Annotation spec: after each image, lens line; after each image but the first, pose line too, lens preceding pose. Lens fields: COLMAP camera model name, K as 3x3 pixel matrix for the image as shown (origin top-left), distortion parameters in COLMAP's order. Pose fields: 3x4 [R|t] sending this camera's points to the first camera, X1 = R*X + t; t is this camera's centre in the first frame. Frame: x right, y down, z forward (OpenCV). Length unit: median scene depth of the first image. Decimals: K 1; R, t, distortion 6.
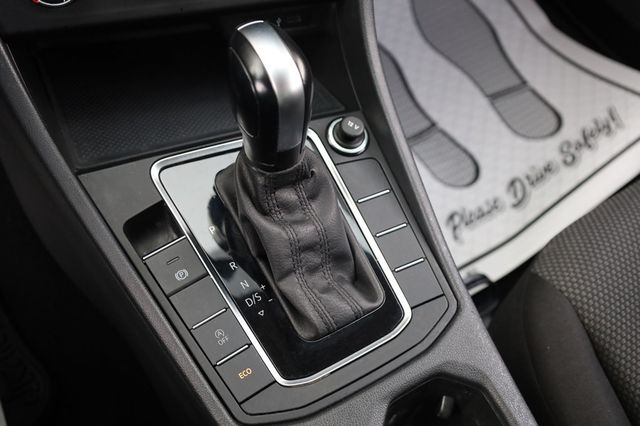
lens RADIAL K [[736.7, 0, 322.1], [0, 736.7, 211.6], [0, 0, 1]] dist [0.018344, 0.000000]
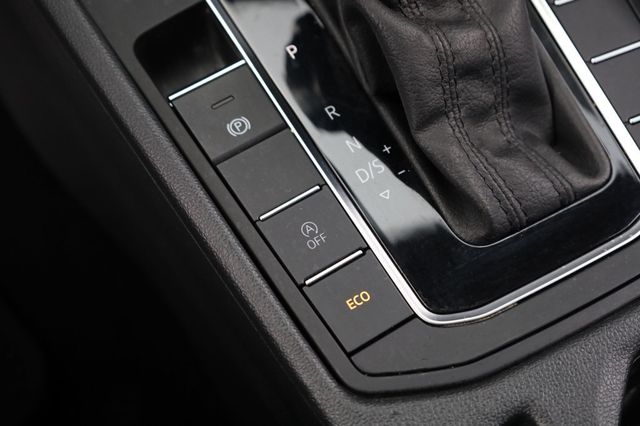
lens RADIAL K [[996.5, 0, 318.7], [0, 996.5, 213.1], [0, 0, 1]] dist [-0.001463, 0.000000]
pose [[0.990634, -0.011852, -0.136031, -0.031762], [0.023424, 0.996209, 0.083784, 0.089851], [0.134522, -0.086186, 0.987155, 0.272742]]
